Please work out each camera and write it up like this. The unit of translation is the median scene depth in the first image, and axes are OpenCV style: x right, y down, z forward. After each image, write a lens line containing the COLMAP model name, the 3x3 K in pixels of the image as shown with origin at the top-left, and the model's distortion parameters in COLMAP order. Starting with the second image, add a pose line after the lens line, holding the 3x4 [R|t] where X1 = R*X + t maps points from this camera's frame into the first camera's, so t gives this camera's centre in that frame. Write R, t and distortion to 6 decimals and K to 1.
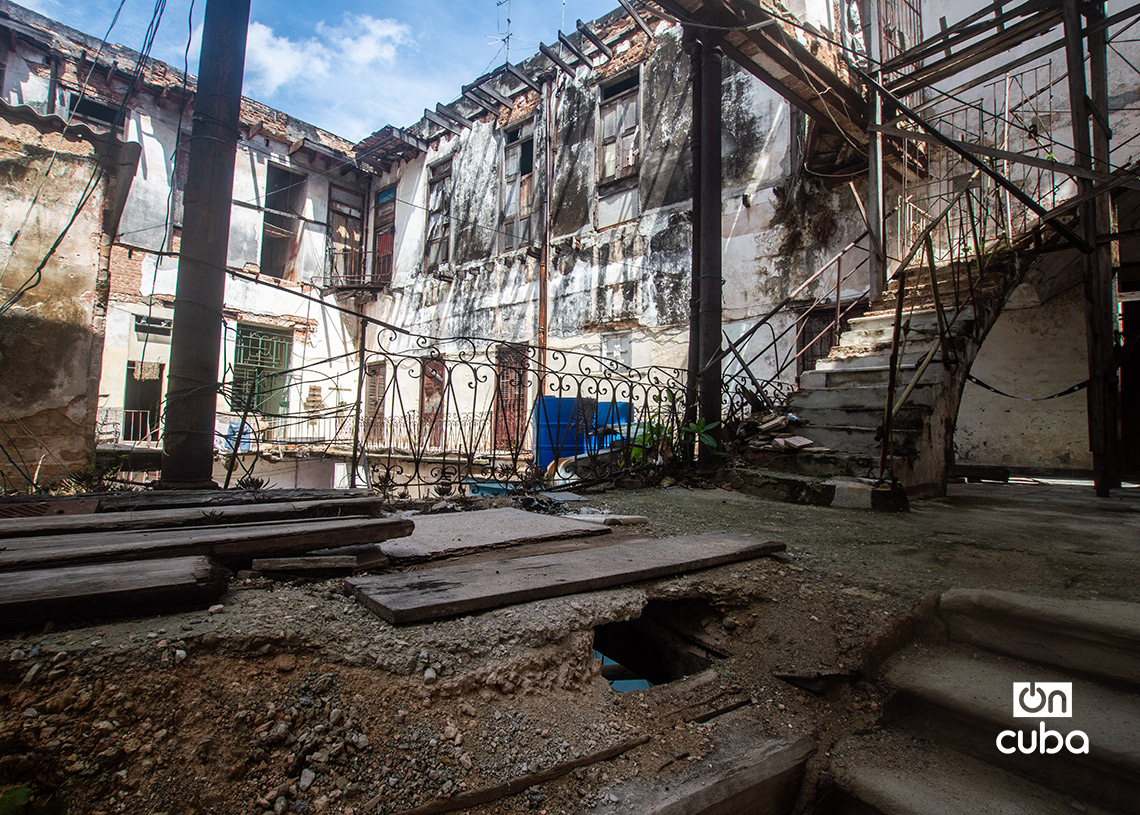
lens RADIAL K [[548.9, 0, 571.4], [0, 548.9, 406.1], [0, 0, 1]] dist [-0.026786, 0.000710]
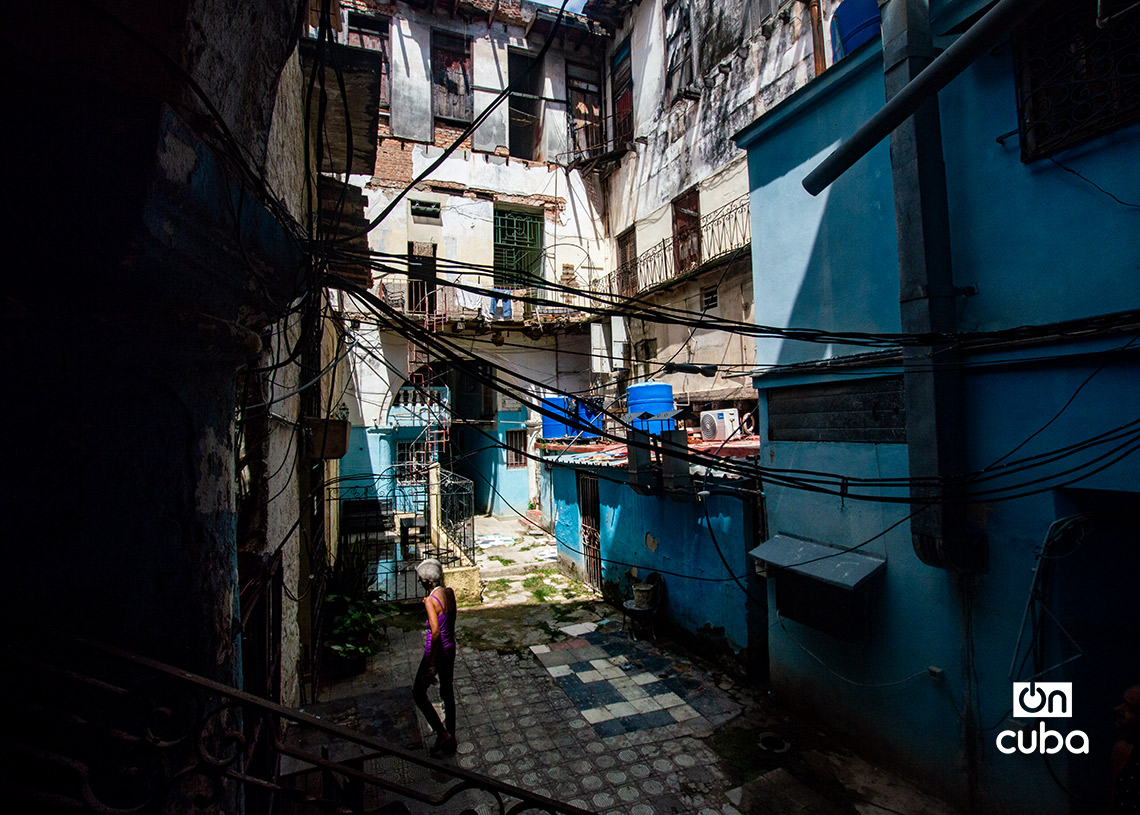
lens RADIAL K [[548.9, 0, 569.2], [0, 548.9, 407.3], [0, 0, 1]] dist [-0.026786, 0.000710]
pose [[0.891719, -0.065509, -0.447824, -0.046589], [0.073896, 0.997265, 0.001261, 0.227525], [0.446517, -0.034217, 0.894121, 0.118934]]
